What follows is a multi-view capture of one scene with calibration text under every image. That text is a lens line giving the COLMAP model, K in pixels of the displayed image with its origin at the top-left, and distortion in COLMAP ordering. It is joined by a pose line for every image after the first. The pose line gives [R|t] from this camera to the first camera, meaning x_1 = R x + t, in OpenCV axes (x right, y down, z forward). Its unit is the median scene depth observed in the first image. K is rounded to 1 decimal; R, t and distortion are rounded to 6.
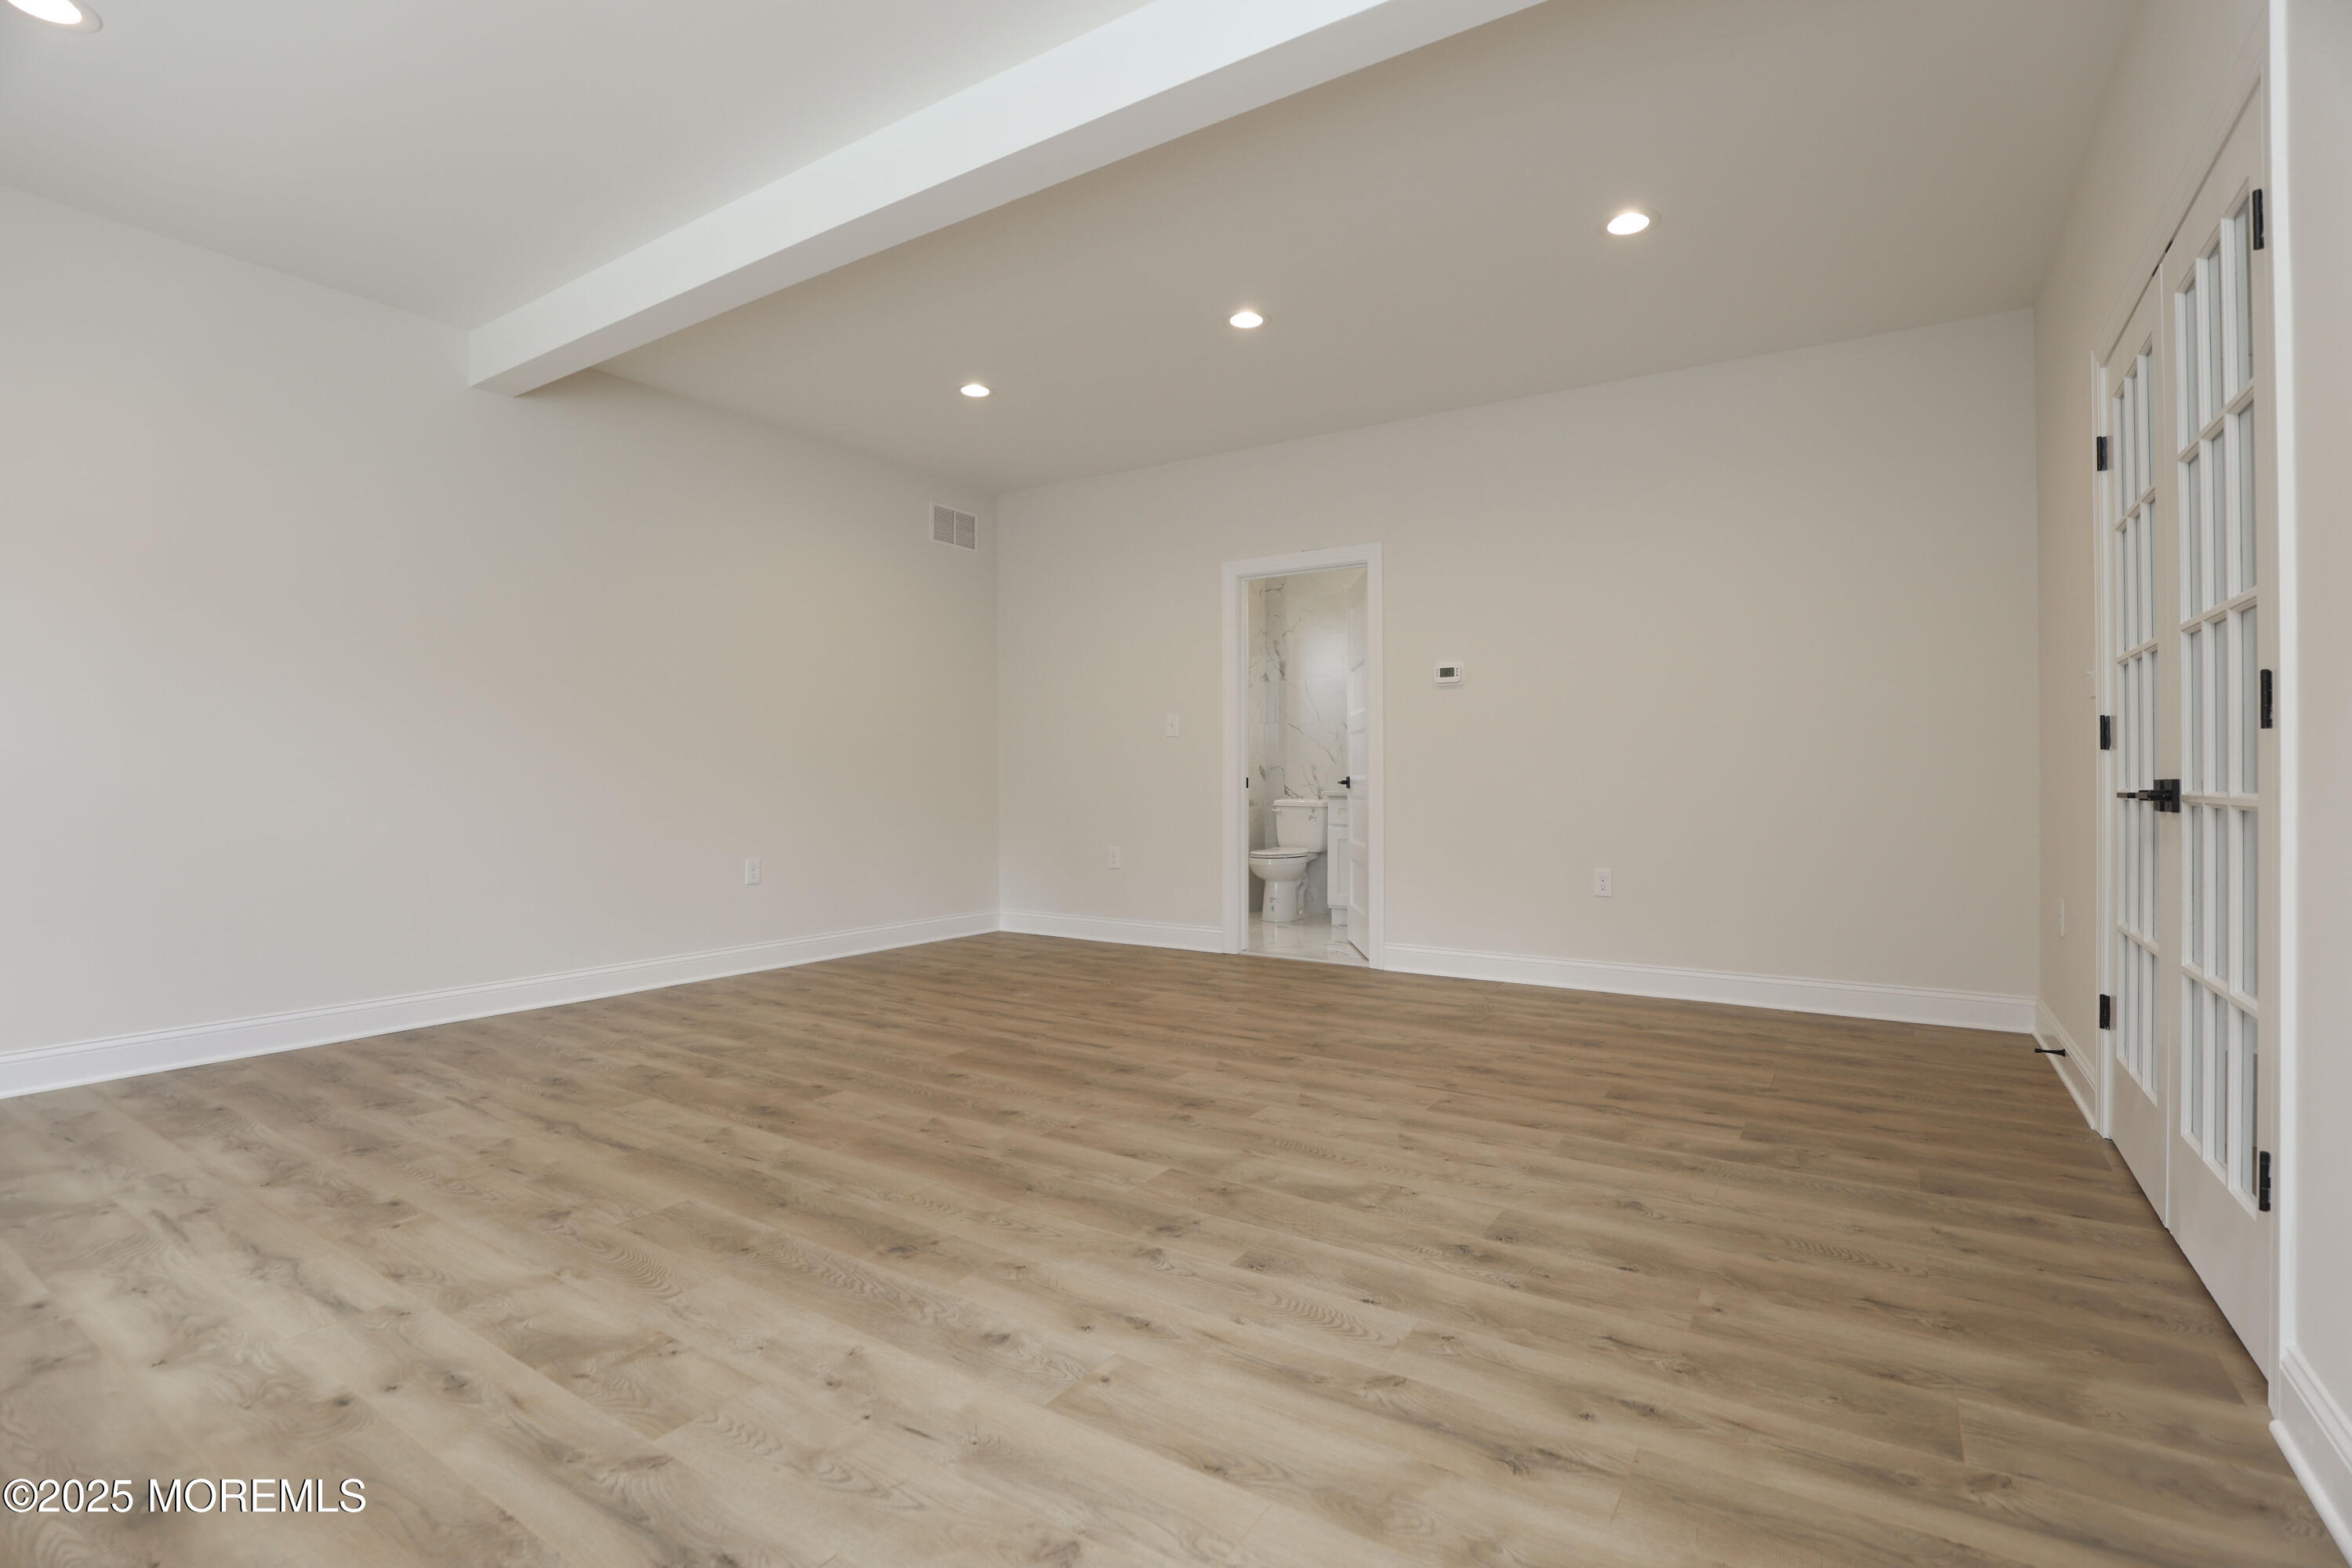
lens RADIAL K [[1082.4, 0, 1187.4], [0, 1082.4, 784.7], [0, 0, 1]] dist [-0.039726, 0.008720]
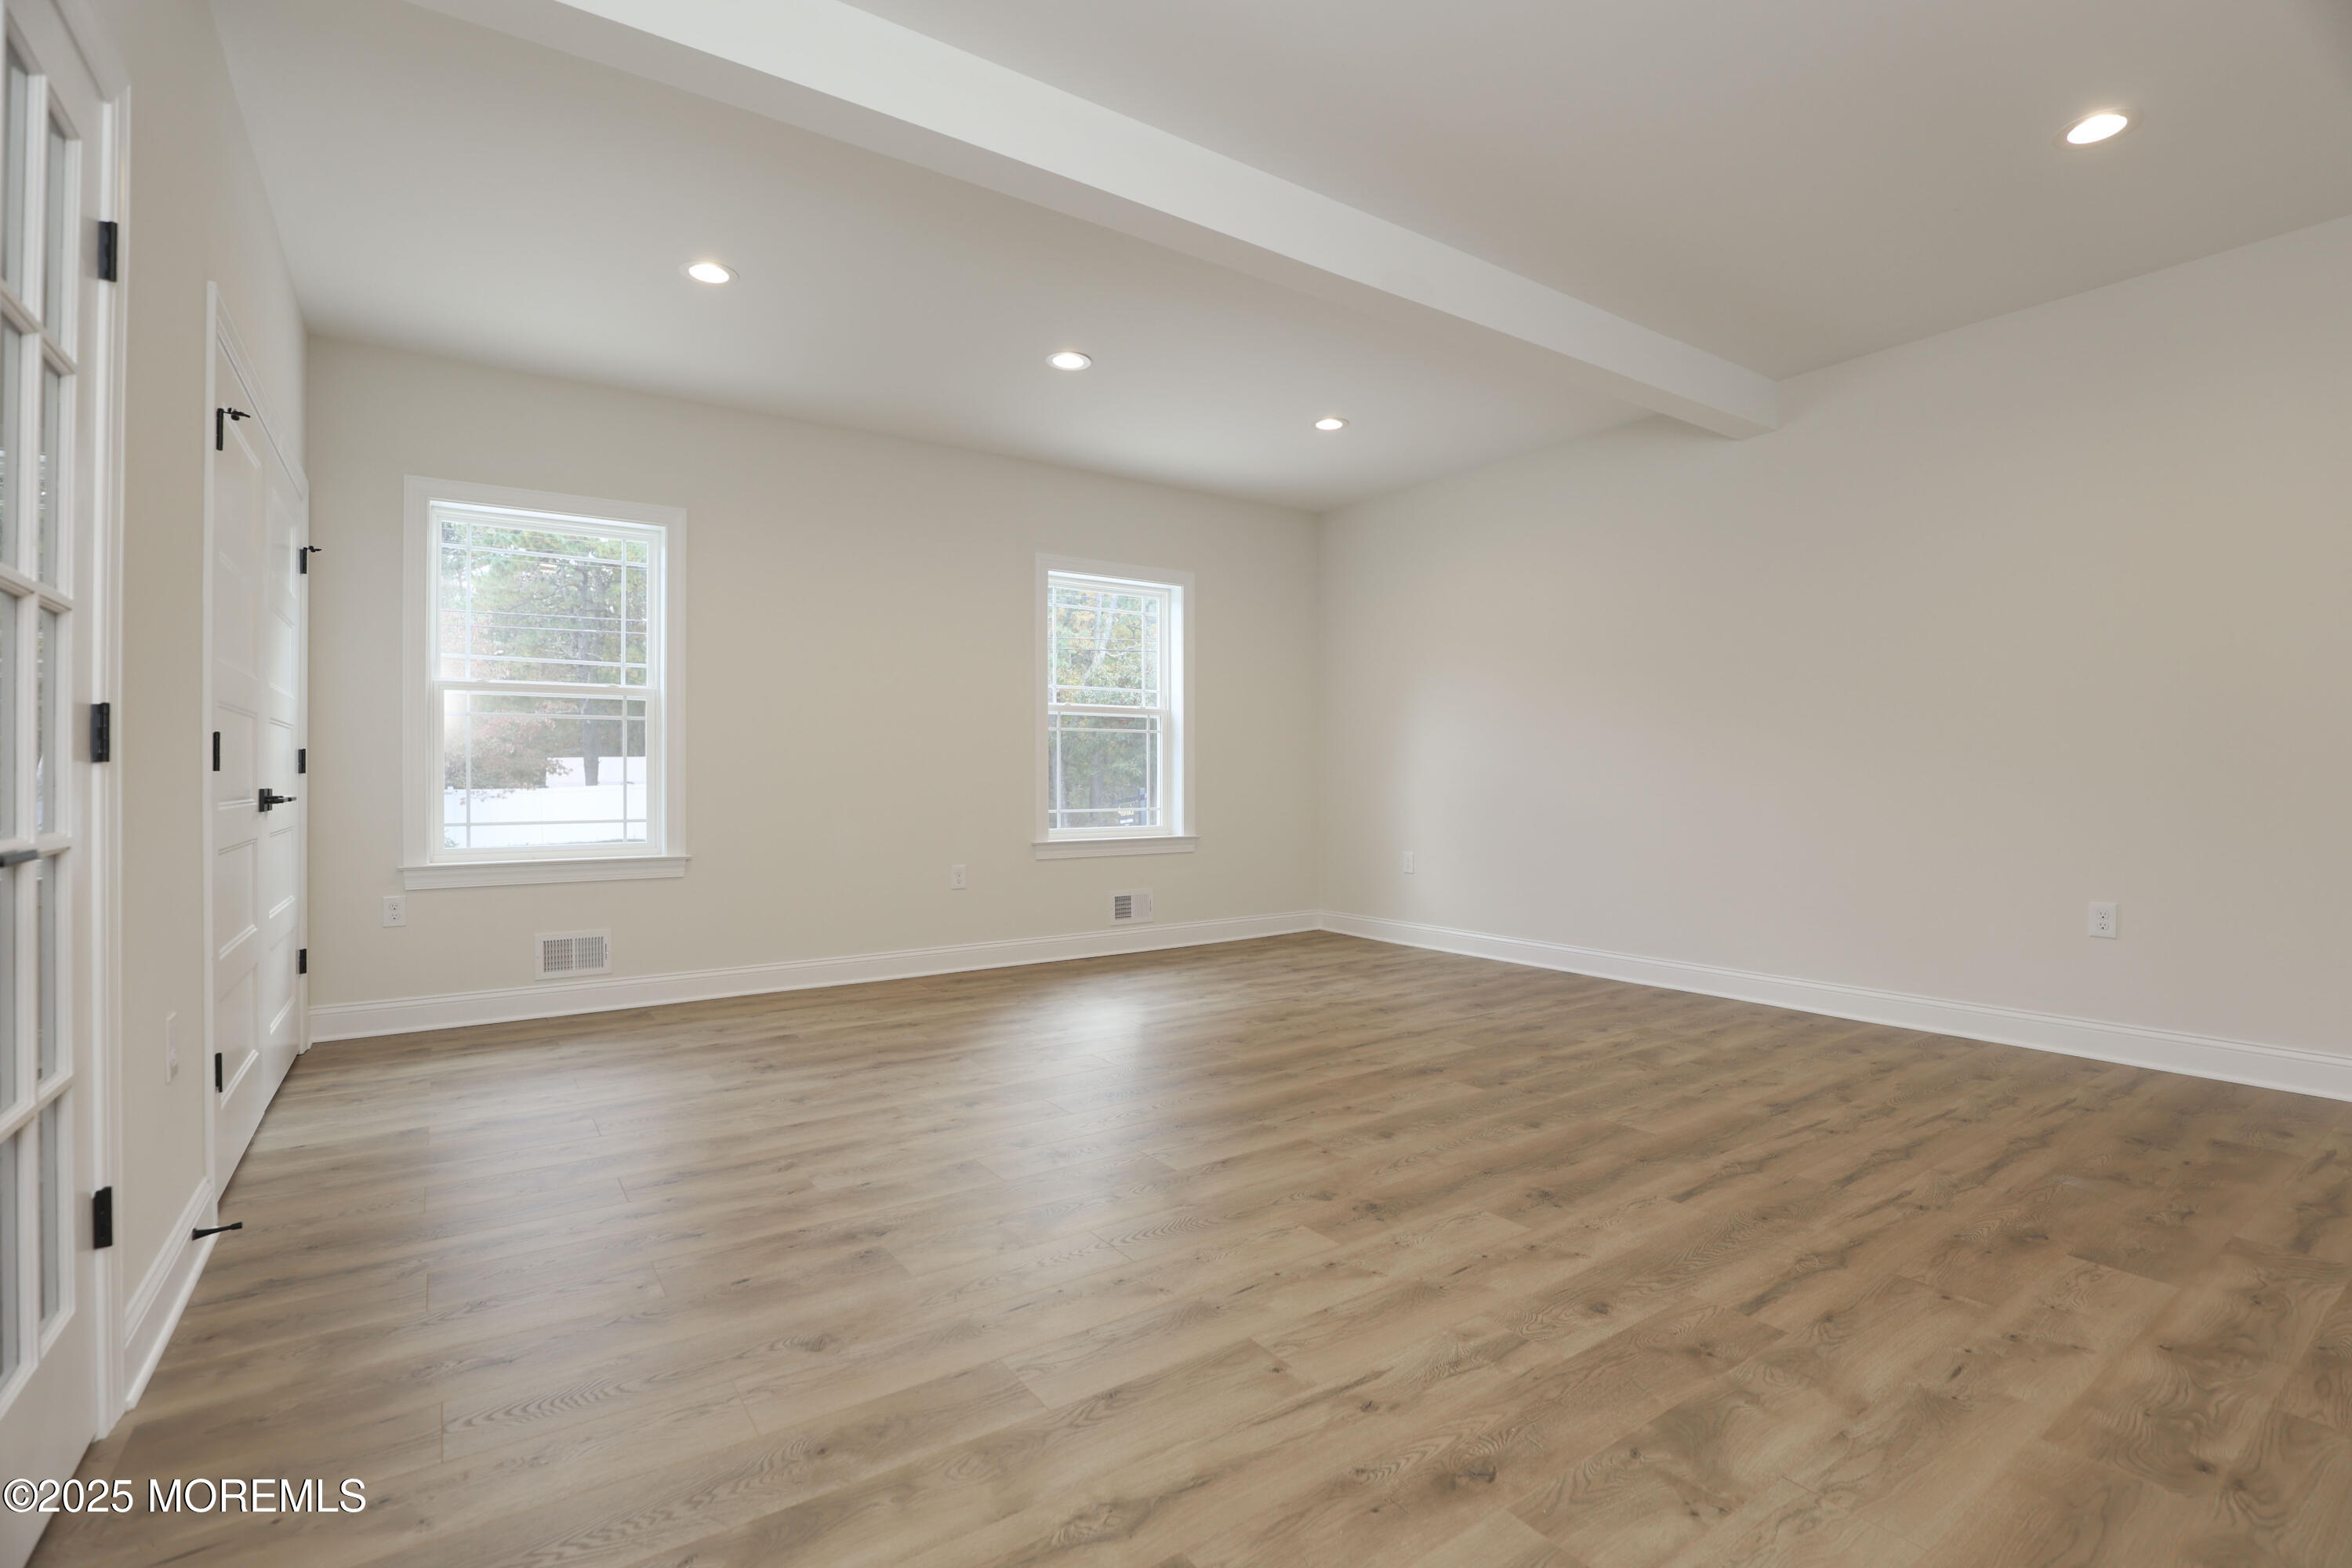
lens RADIAL K [[1082.4, 0, 1193.5], [0, 1082.4, 780.9], [0, 0, 1]] dist [-0.039726, 0.008720]
pose [[-0.373200, 0.005661, -0.927734, 0.848268], [-0.004190, 0.999961, 0.007787, -0.025883], [0.927741, 0.006794, -0.373162, 1.261764]]
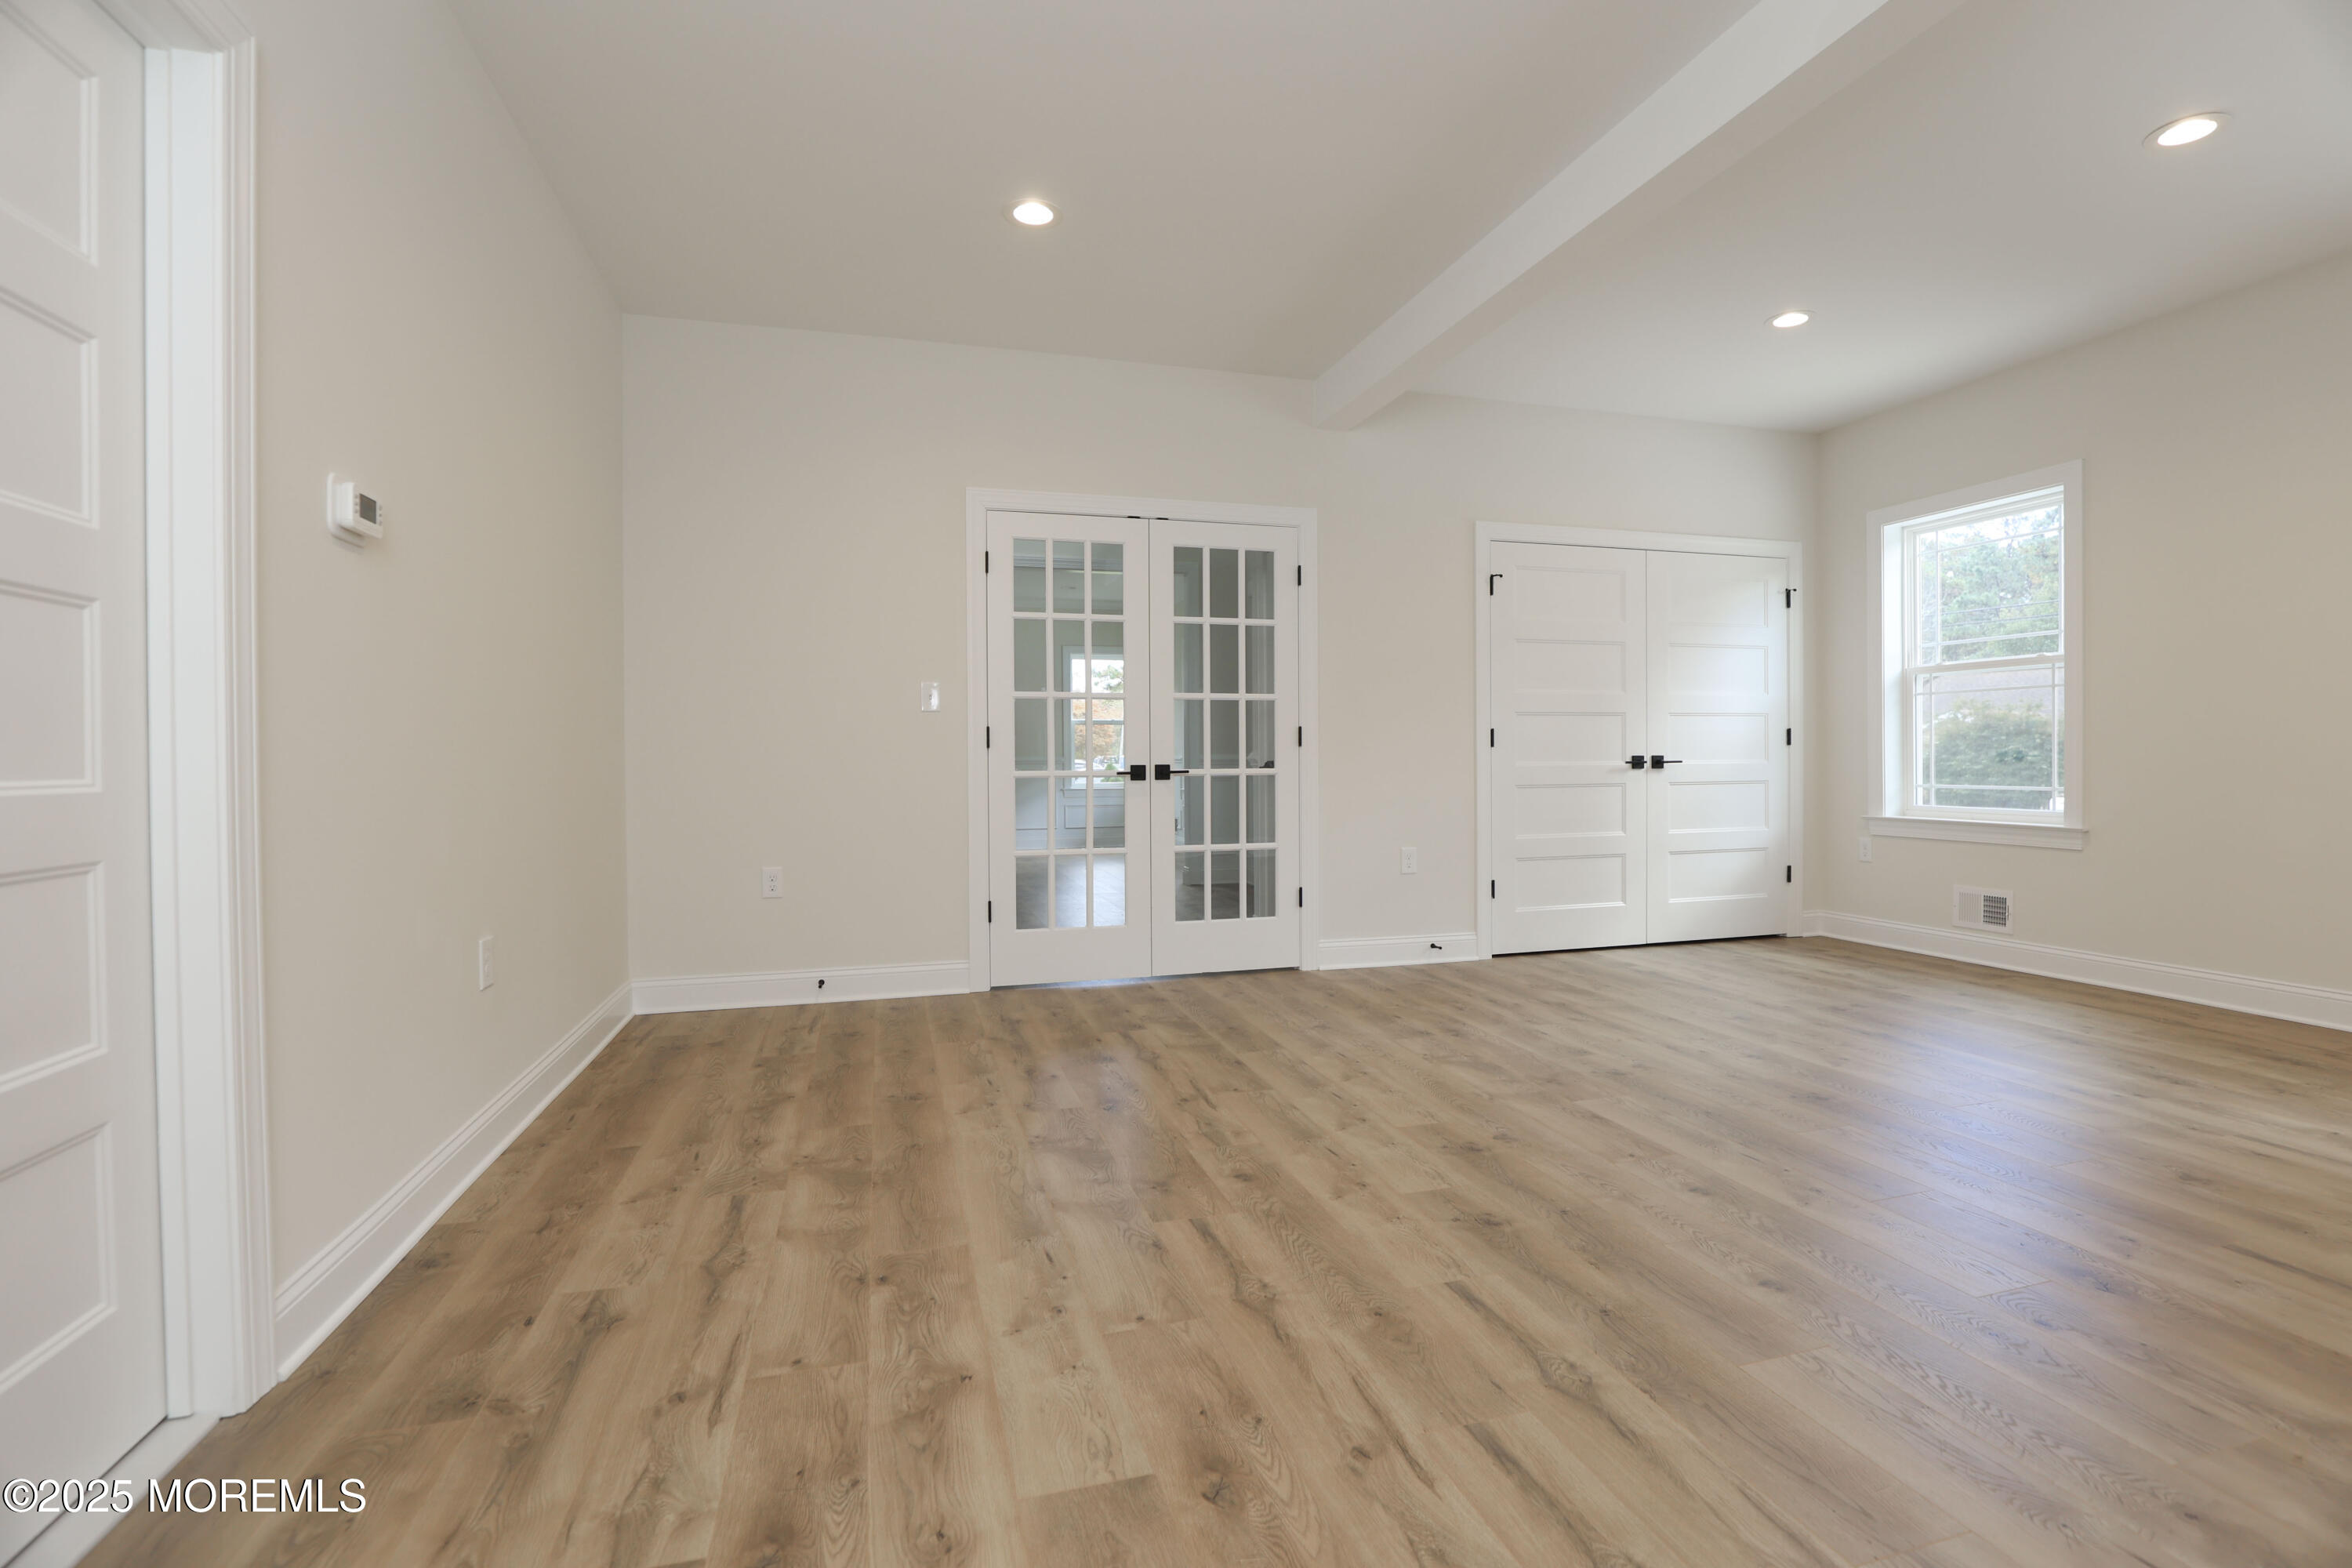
lens RADIAL K [[1082.4, 0, 1193.7], [0, 1082.4, 768.0], [0, 0, 1]] dist [-0.039726, 0.008720]
pose [[-0.756800, 0.000630, 0.653646, -0.415206], [0.013927, 0.999788, 0.015162, -0.022632], [-0.653498, 0.020578, -0.756648, 1.919081]]
